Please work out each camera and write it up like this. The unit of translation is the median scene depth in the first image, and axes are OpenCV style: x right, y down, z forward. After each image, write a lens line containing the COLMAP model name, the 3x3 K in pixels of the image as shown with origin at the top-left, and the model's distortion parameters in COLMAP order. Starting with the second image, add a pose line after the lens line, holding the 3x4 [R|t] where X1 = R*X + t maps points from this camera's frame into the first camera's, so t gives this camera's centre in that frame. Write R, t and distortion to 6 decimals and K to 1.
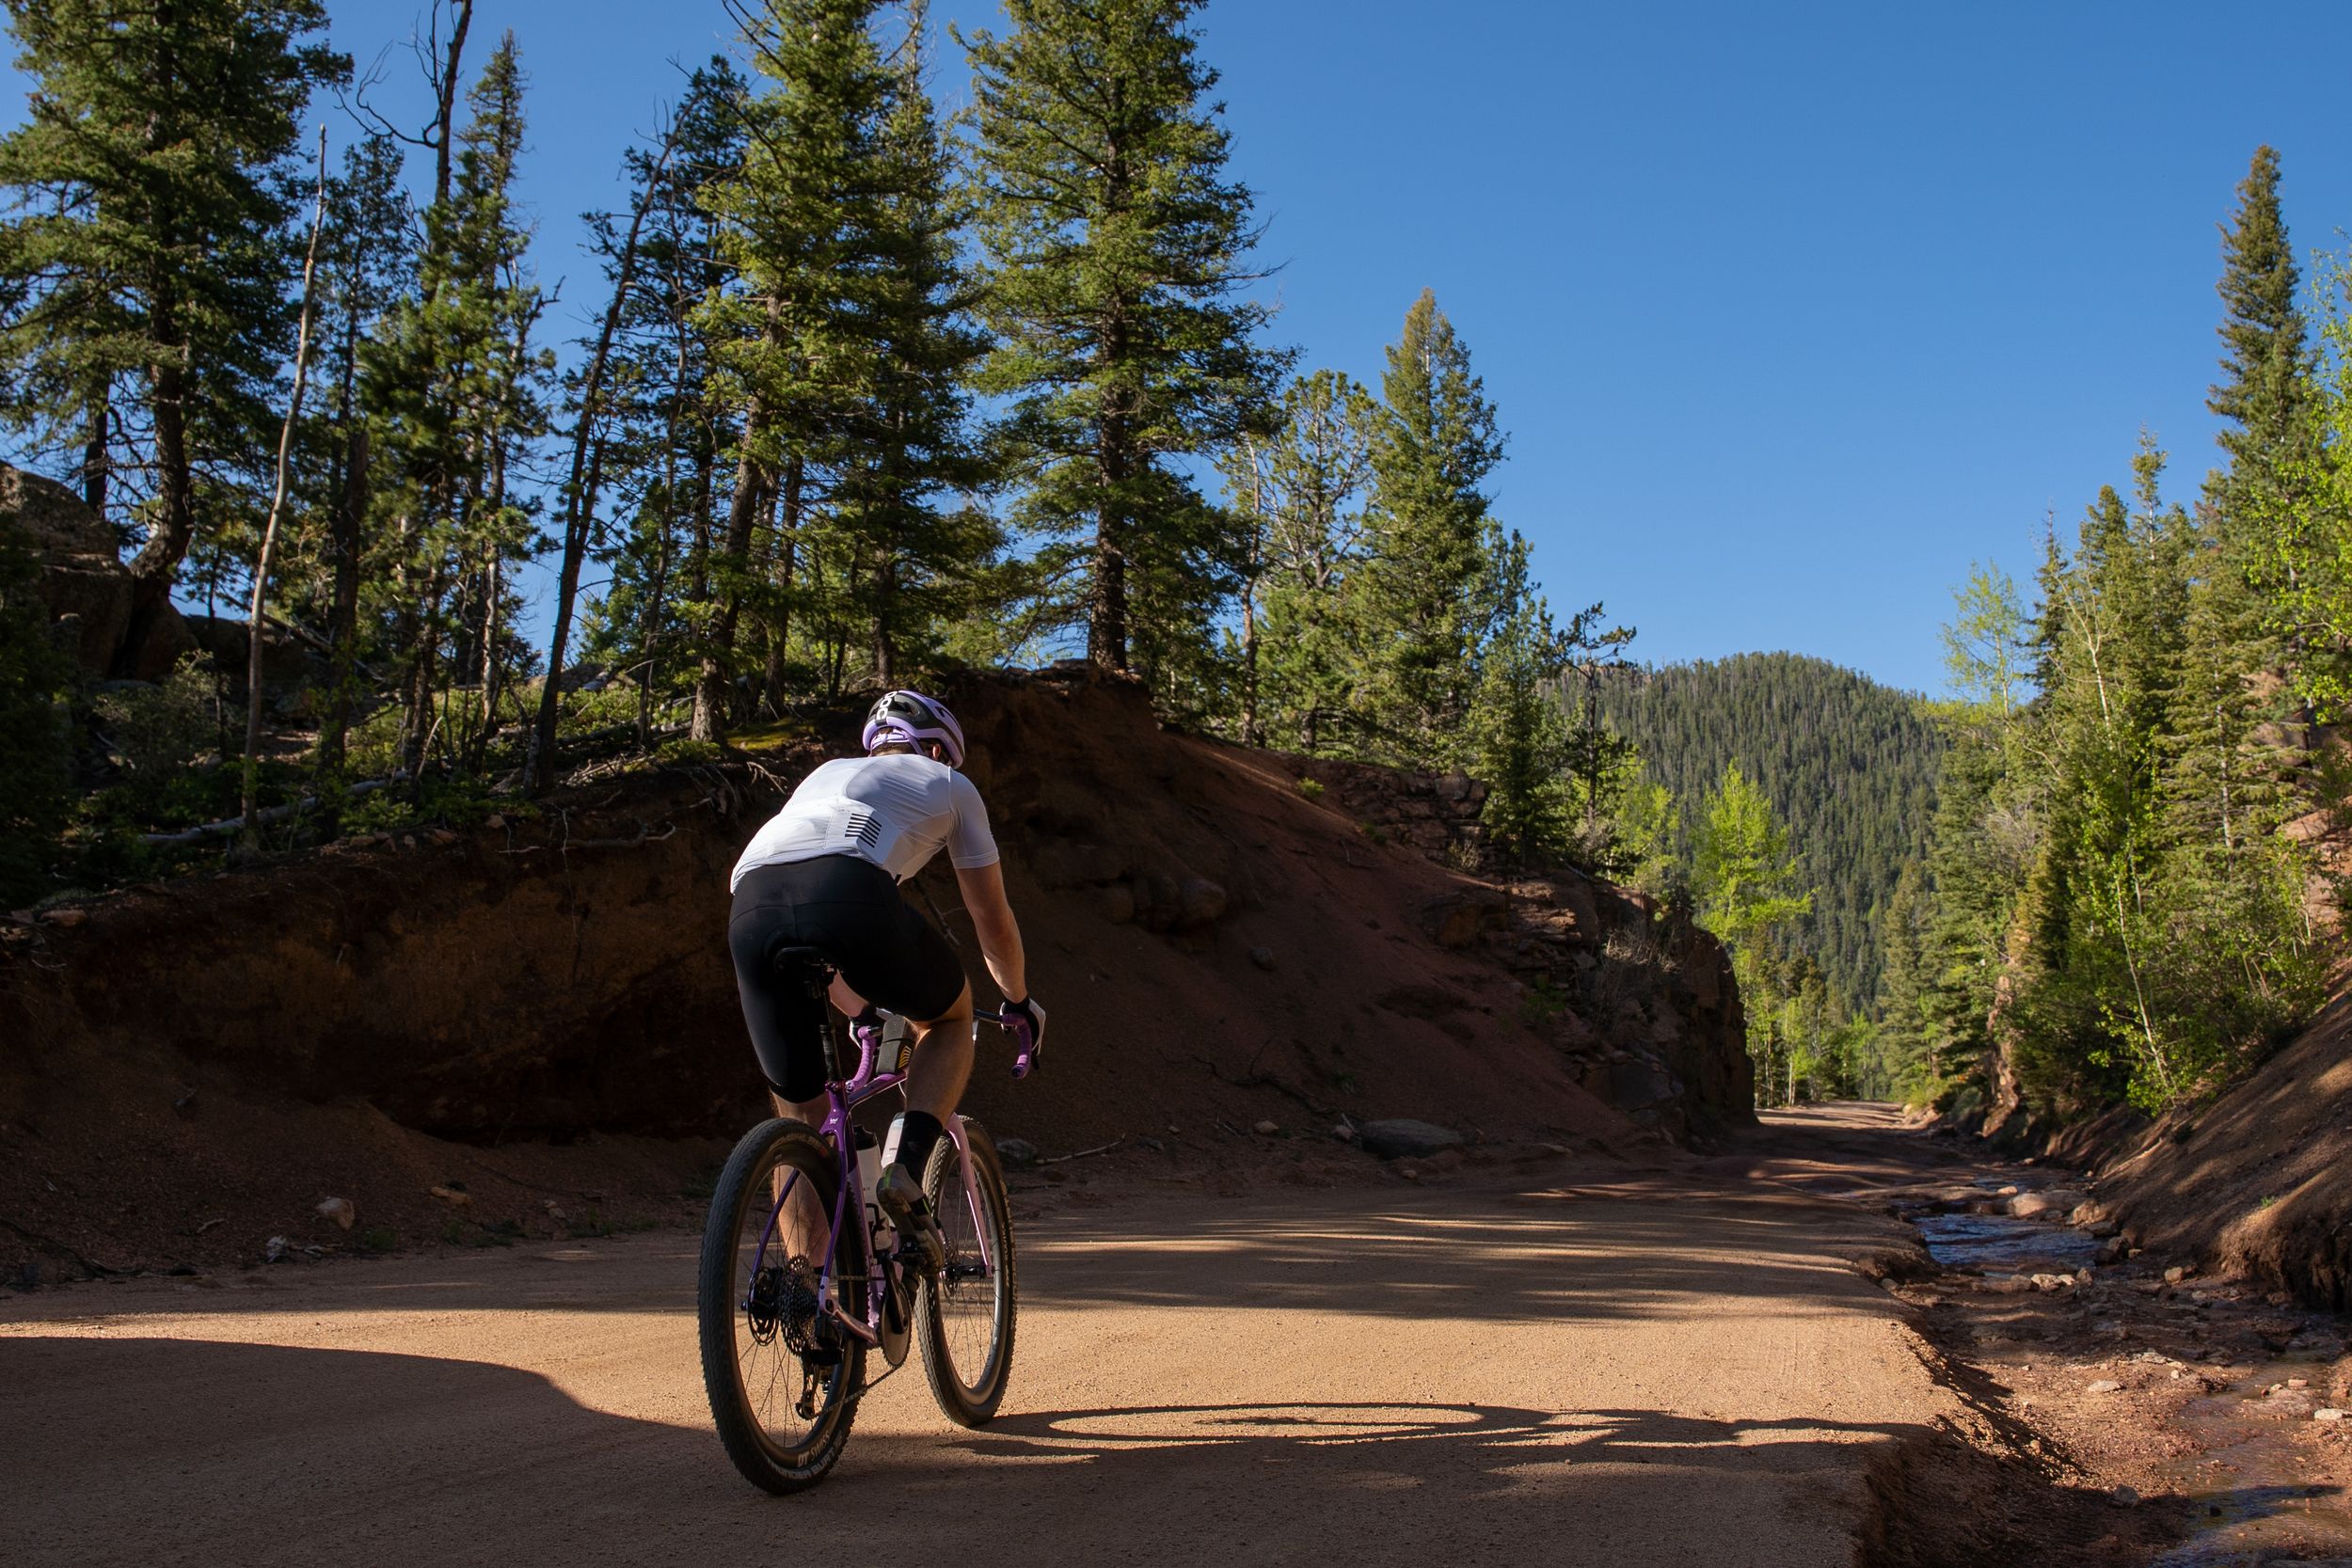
lens RADIAL K [[2454.8, 0, 1177.9], [0, 2454.8, 782.1], [0, 0, 1]] dist [-0.017596, 0.000000]
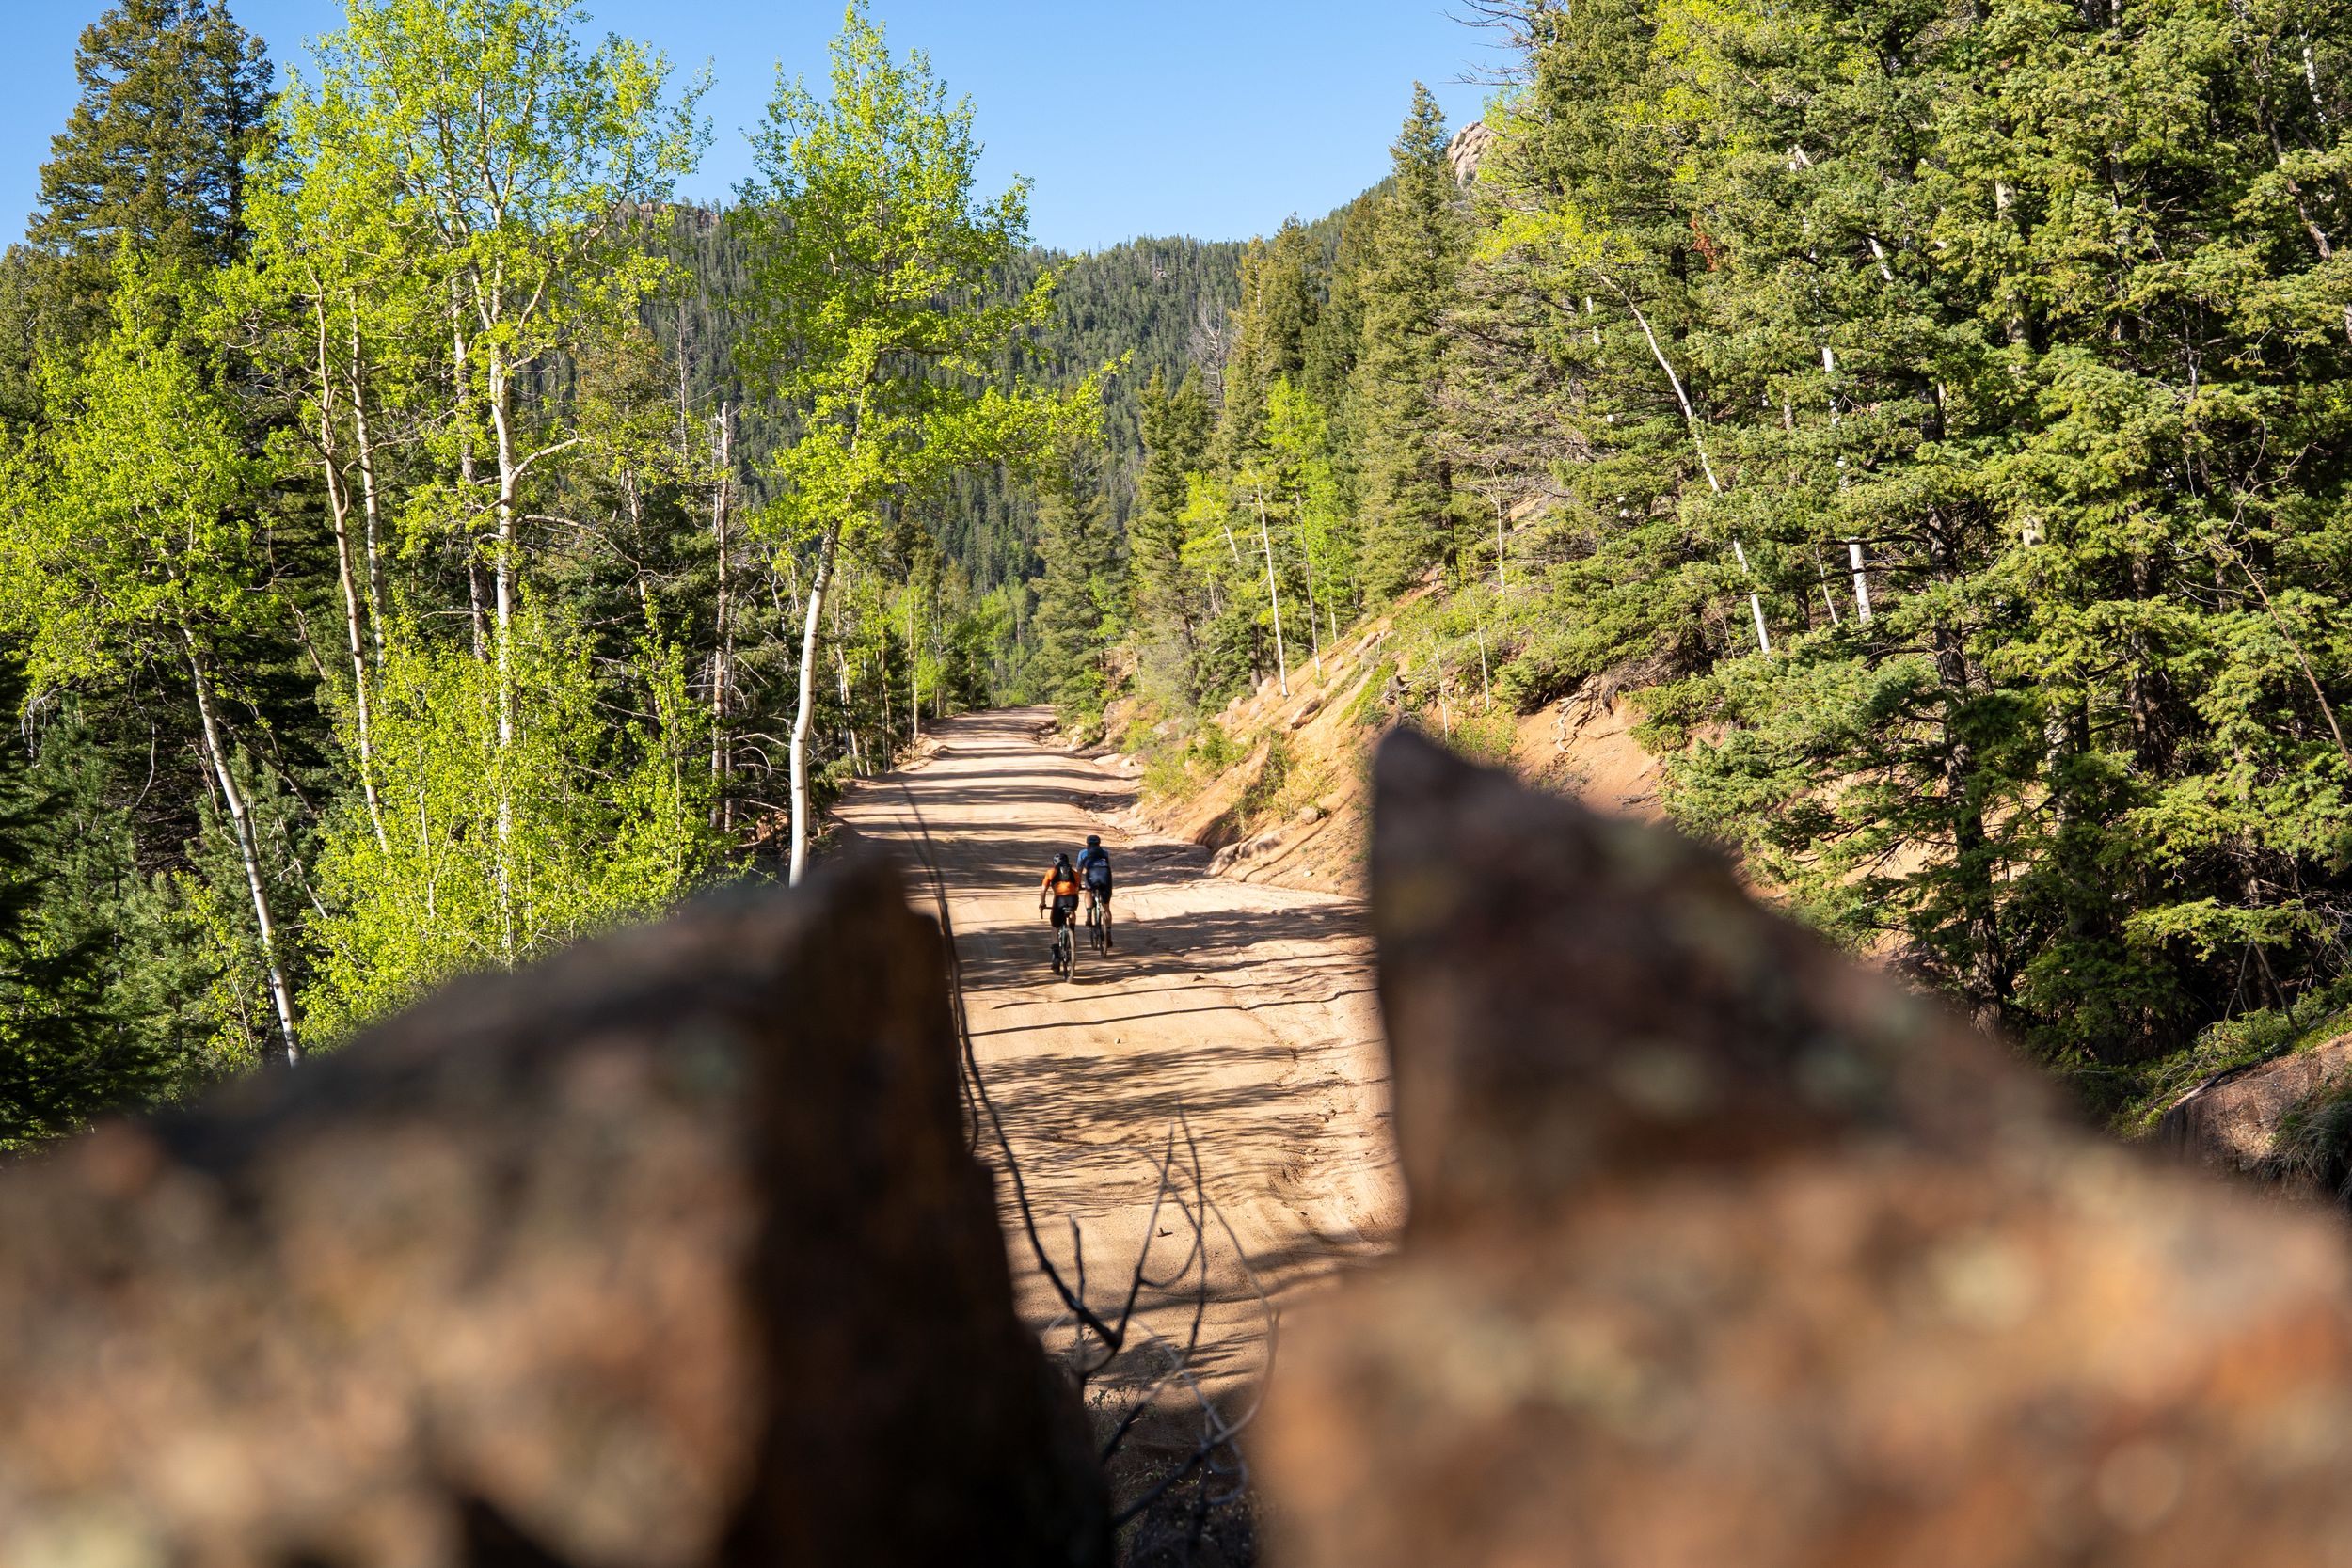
lens RADIAL K [[2454.8, 0, 1177.1], [0, 2454.8, 781.5], [0, 0, 1]] dist [-0.017596, 0.000000]
pose [[0.932530, -0.072470, 0.353745, 0.070494], [0.009034, 0.984029, 0.177779, 0.019466], [-0.360979, -0.162588, 0.918291, 0.327072]]
